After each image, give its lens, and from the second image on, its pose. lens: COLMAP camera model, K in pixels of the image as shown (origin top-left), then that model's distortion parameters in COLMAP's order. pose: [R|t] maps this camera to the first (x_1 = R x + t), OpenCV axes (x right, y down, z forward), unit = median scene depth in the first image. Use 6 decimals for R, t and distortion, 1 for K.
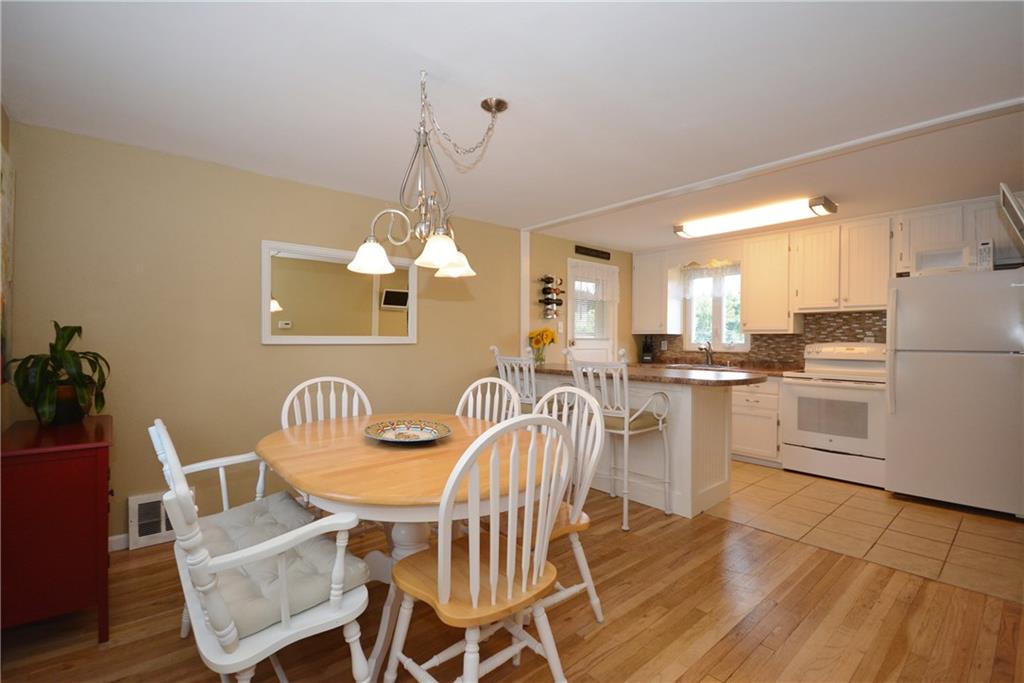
lens RADIAL K [[455.5, 0, 512.3], [0, 455.5, 341.5], [0, 0, 1]] dist [0.010222, -0.011427]
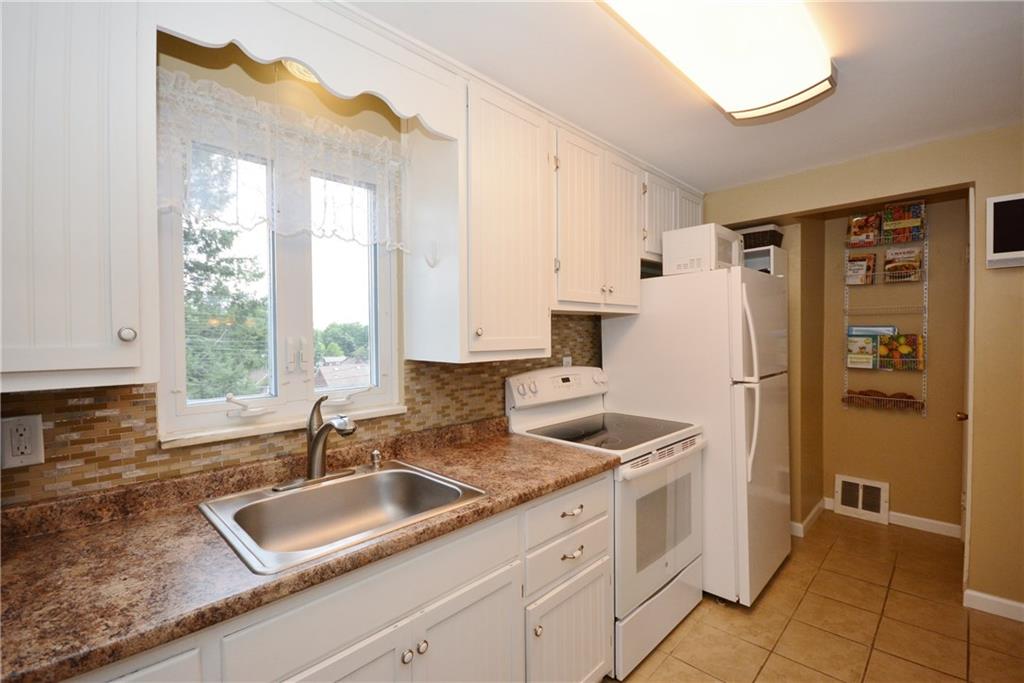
lens RADIAL K [[455.5, 0, 512.1], [0, 455.5, 342.3], [0, 0, 1]] dist [0.010222, -0.011427]
pose [[-0.073254, -0.025241, 0.996994, 0.177379], [0.013096, 0.999569, 0.026269, -0.043068], [-0.997227, 0.014980, -0.072892, 1.045984]]
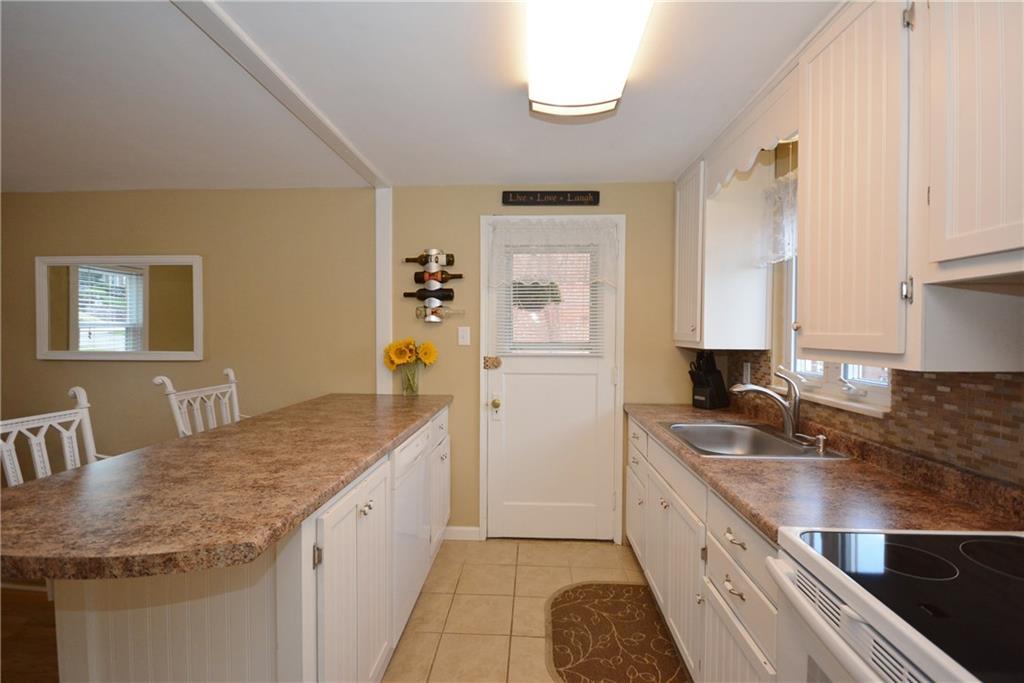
lens RADIAL K [[455.5, 0, 510.7], [0, 455.5, 343.2], [0, 0, 1]] dist [0.010222, -0.011427]
pose [[0.719382, 0.014811, -0.694457, 0.611821], [-0.004812, 0.999855, 0.016339, -0.034535], [0.694598, -0.008412, 0.719349, 0.668038]]
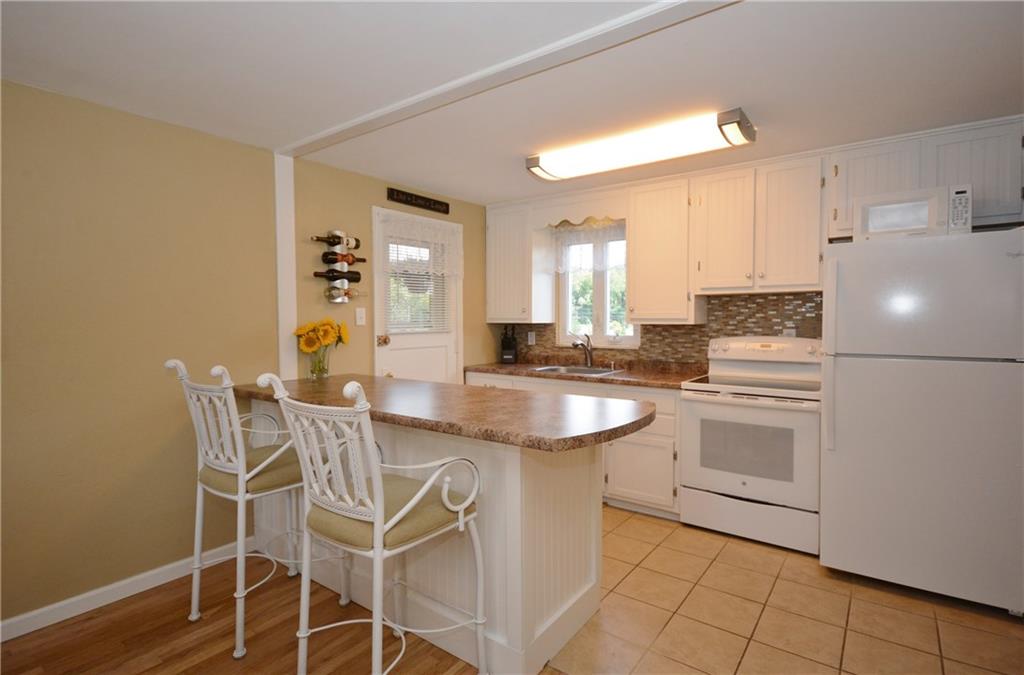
lens RADIAL K [[507.4, 0, 516.6], [0, 507.4, 335.0], [0, 0, 1]] dist [-0.005282, 0.001539]
pose [[0.976315, -0.015951, 0.215765, 0.177954], [0.010024, 0.999543, 0.028533, -0.025557], [-0.216122, -0.025694, 0.976028, 0.294528]]
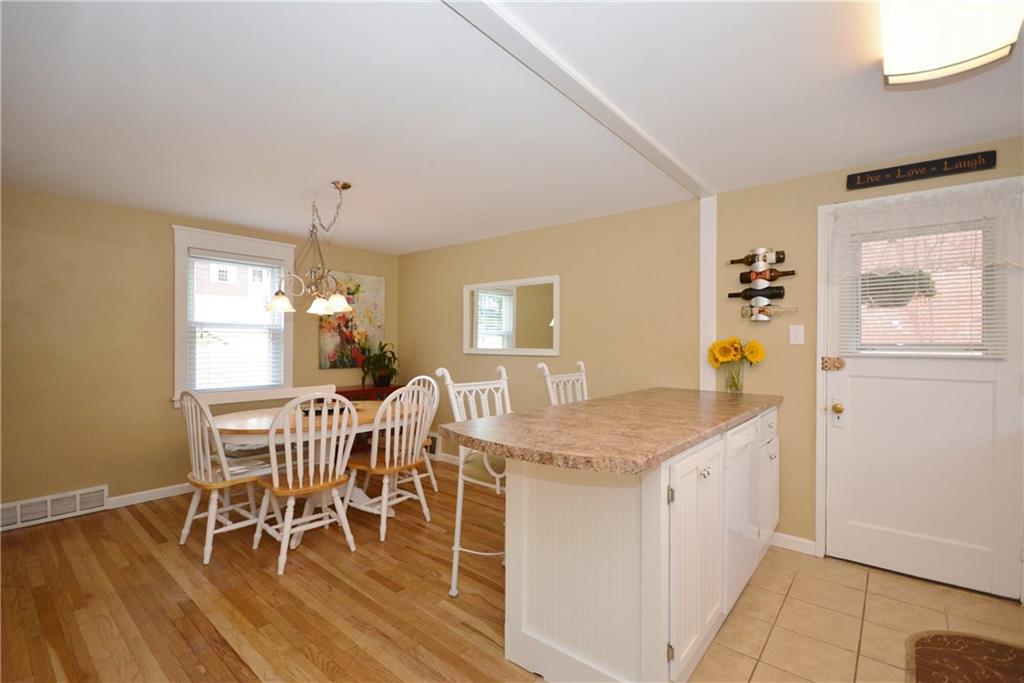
lens RADIAL K [[455.5, 0, 510.6], [0, 455.5, 342.6], [0, 0, 1]] dist [0.010222, -0.011427]
pose [[0.156310, -0.002209, -0.987706, 0.663544], [-0.010603, 0.999936, -0.003915, -0.016920], [0.987651, 0.011084, 0.156277, 0.609587]]
